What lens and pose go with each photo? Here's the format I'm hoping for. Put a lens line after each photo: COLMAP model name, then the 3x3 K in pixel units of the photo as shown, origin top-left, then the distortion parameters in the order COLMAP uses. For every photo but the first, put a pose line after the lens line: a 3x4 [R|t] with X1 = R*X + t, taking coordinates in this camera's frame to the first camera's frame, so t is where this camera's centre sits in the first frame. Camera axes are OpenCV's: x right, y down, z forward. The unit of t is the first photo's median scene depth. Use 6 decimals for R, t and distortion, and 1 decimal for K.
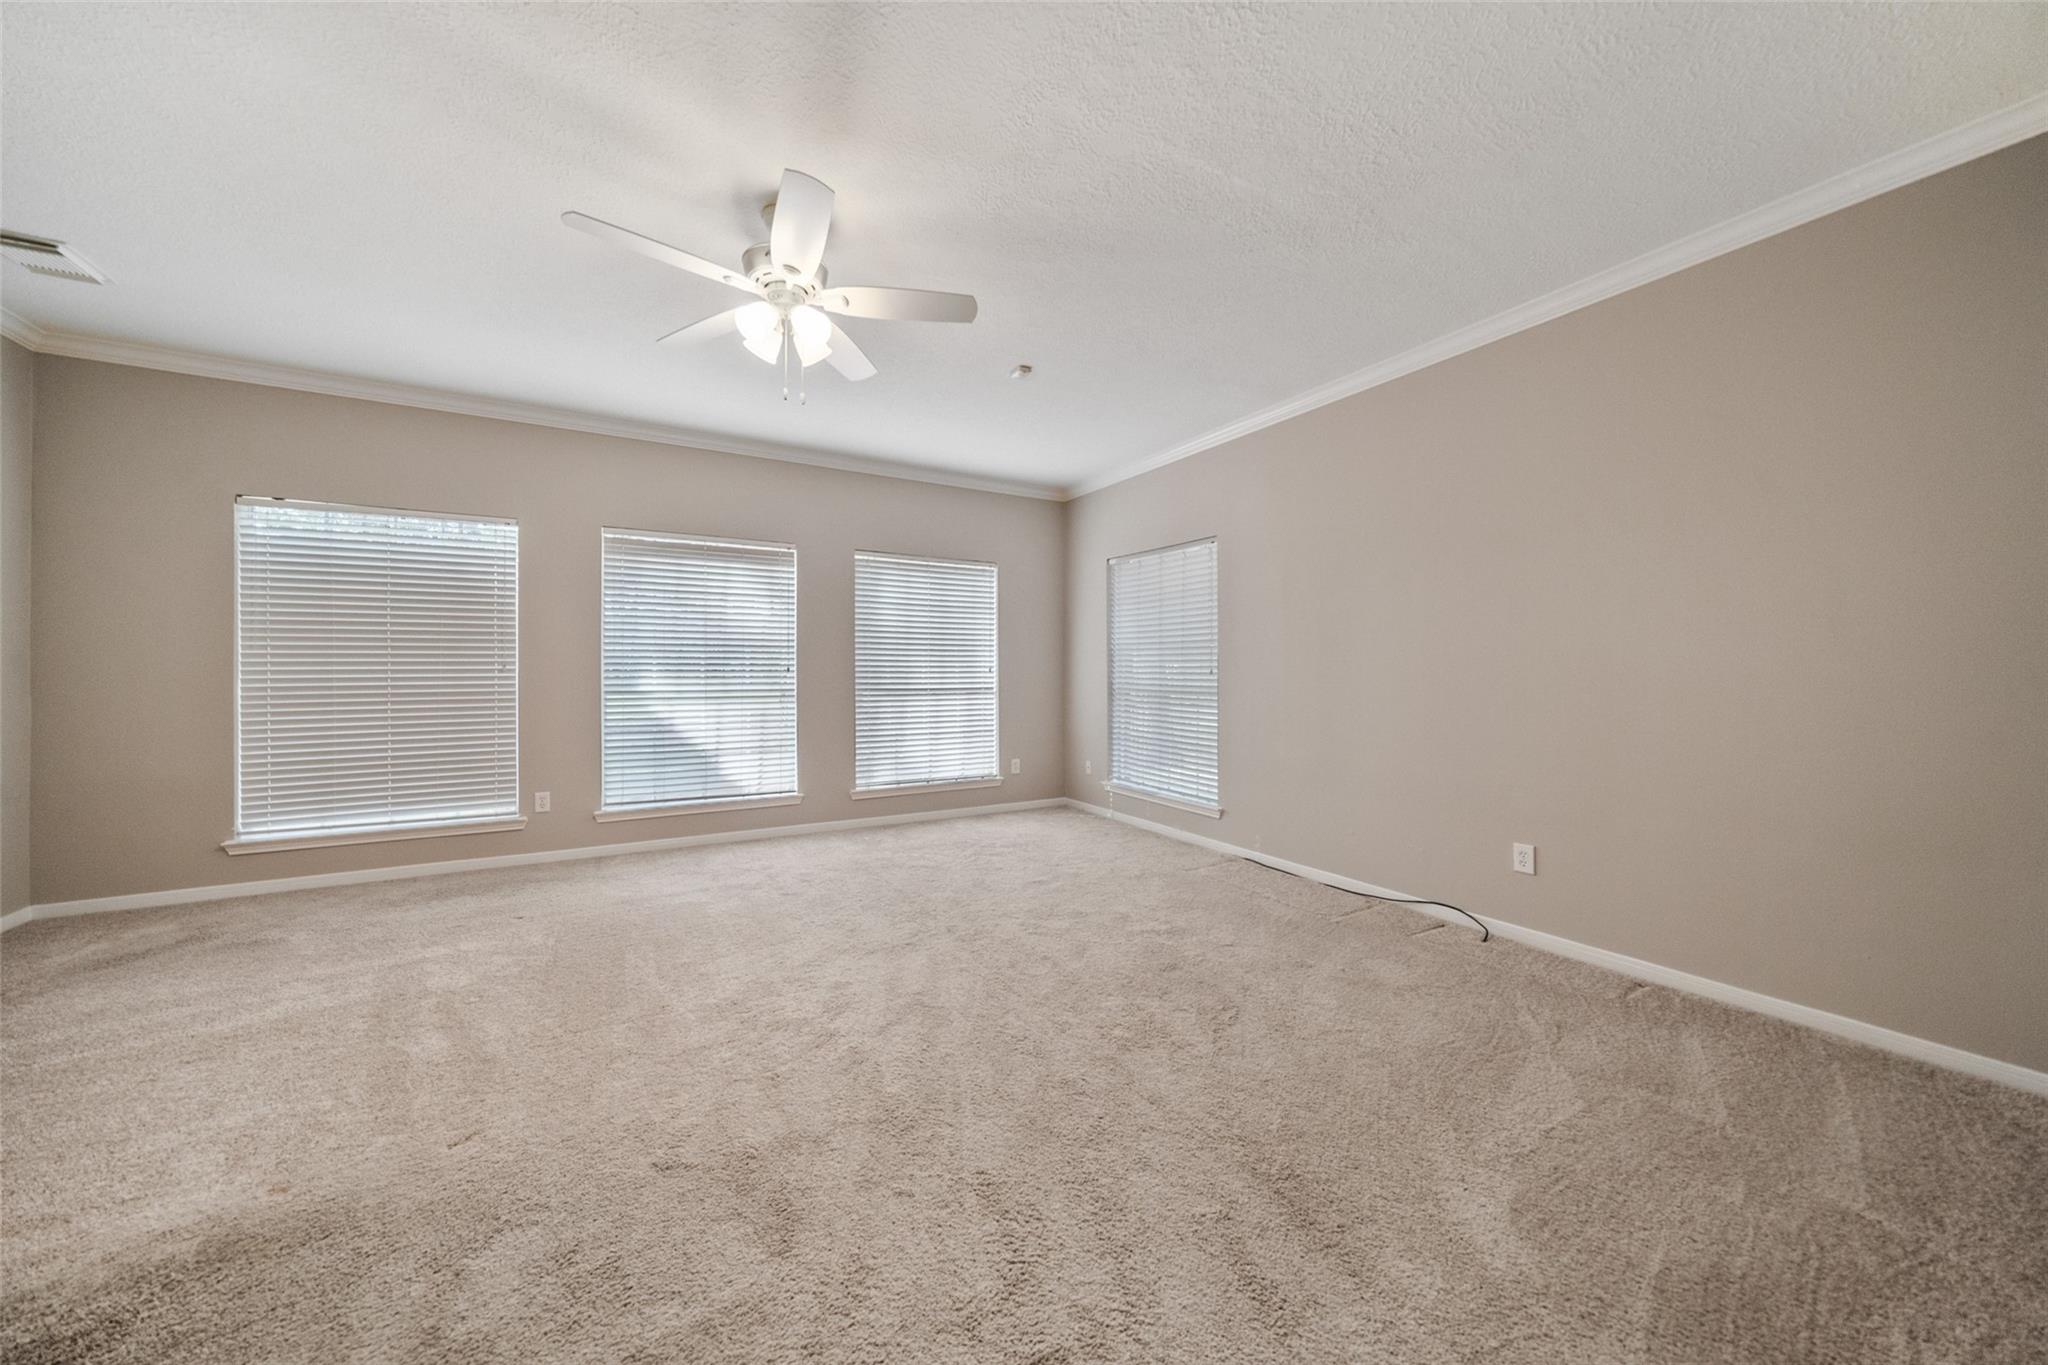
lens RADIAL K [[700.5, 0, 1040.5], [0, 700.5, 691.0], [0, 0, 1]] dist [-0.009129, -0.000060]
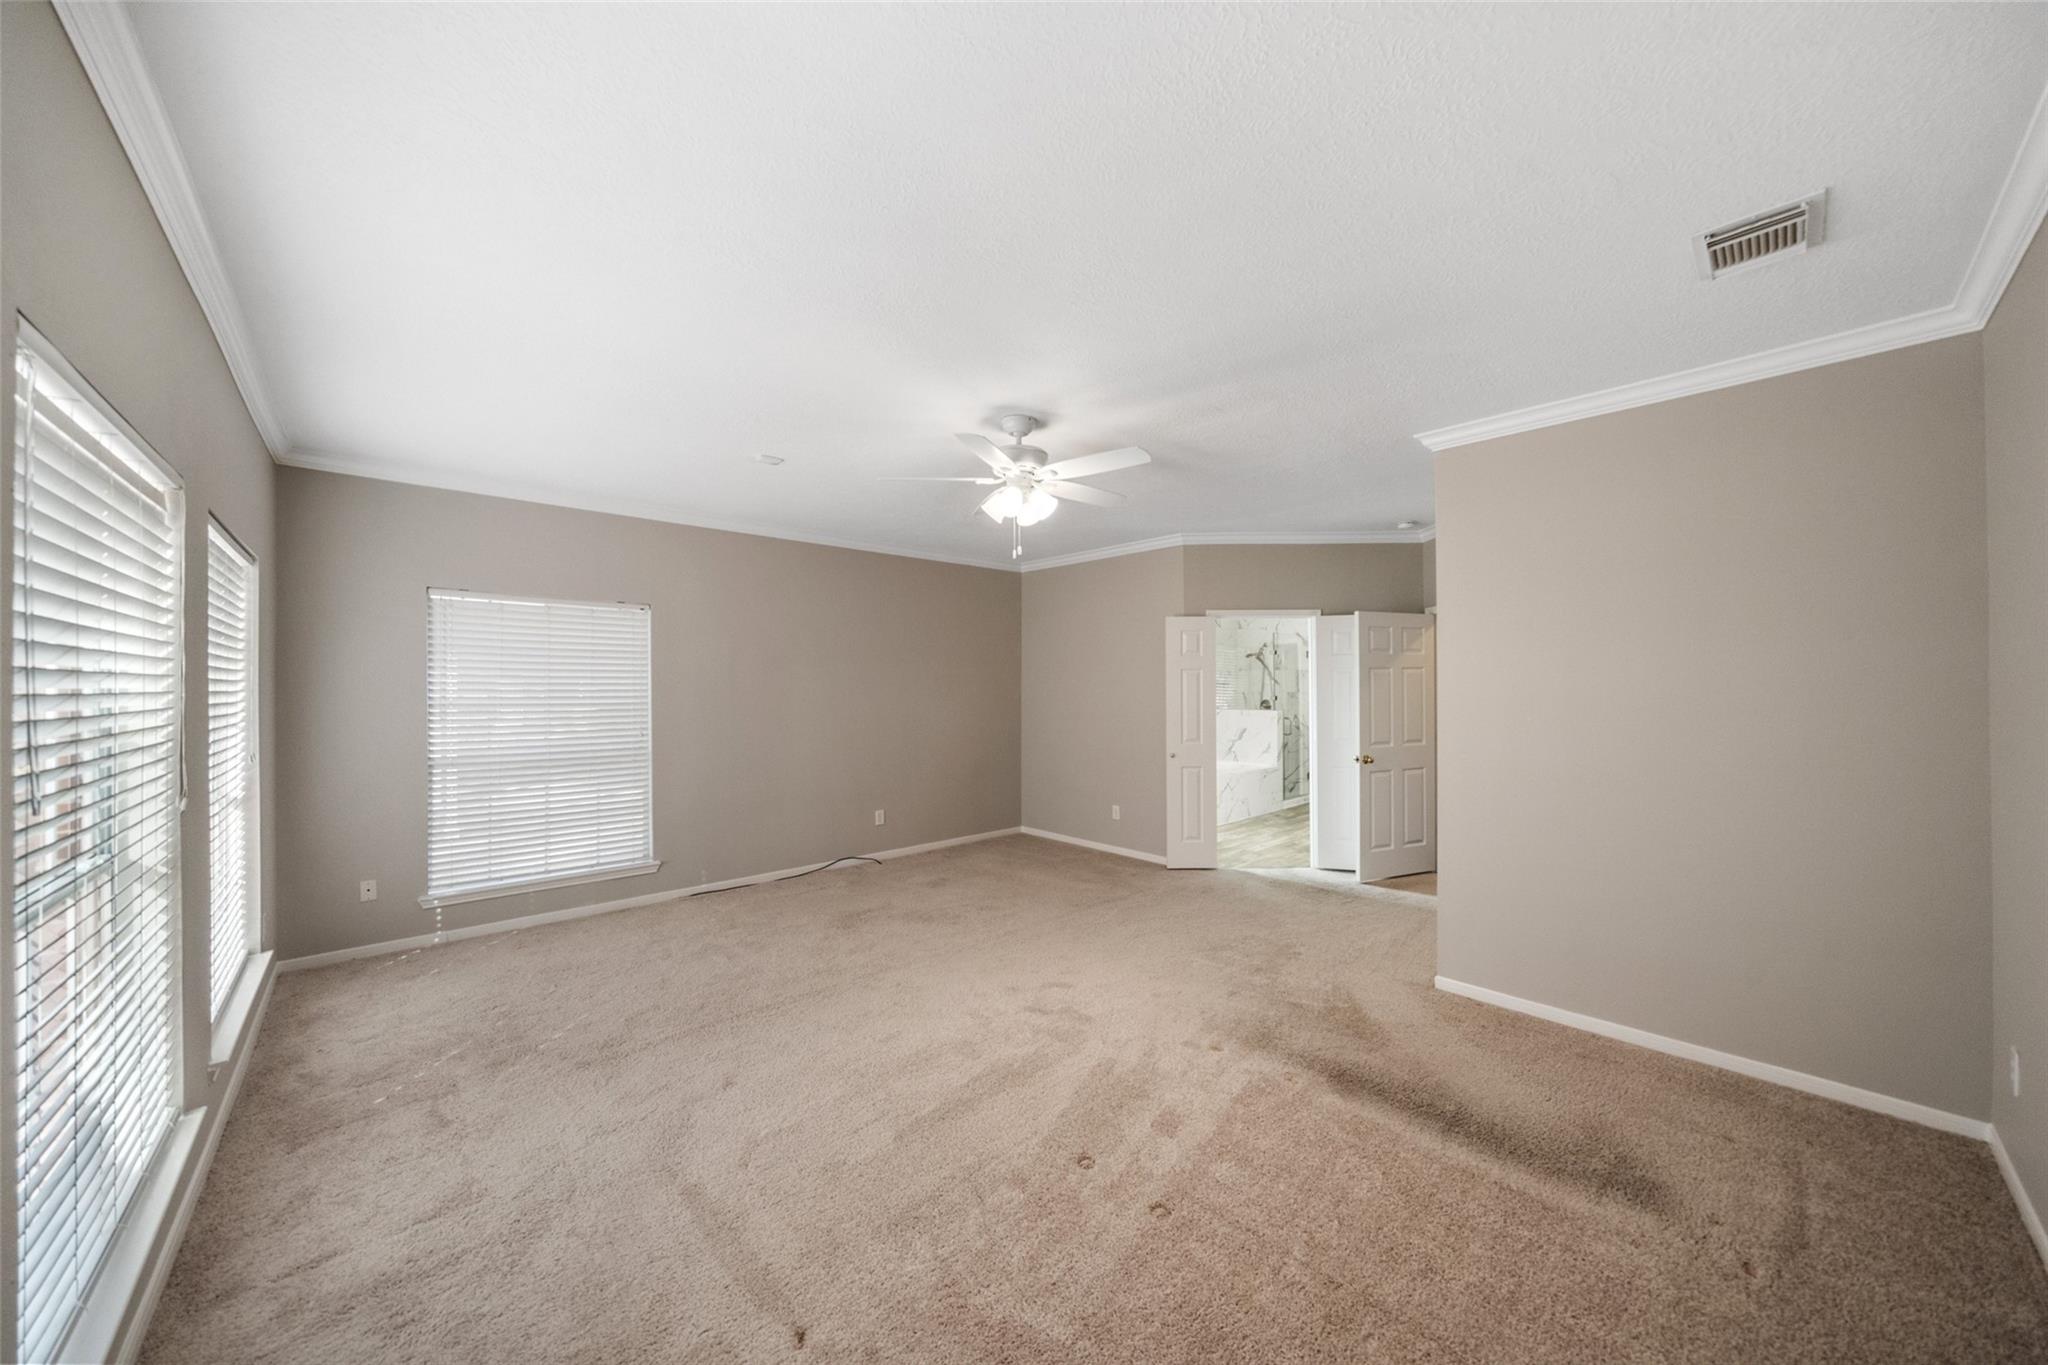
lens RADIAL K [[701.2, 0, 1023.7], [0, 701.2, 664.4], [0, 0, 1]] dist [-0.000772, -0.000060]
pose [[-0.191750, 0.030162, 0.980980, -0.922648], [0.029900, 0.999243, -0.024879, -0.091487], [-0.980988, 0.024560, -0.192507, 0.658733]]
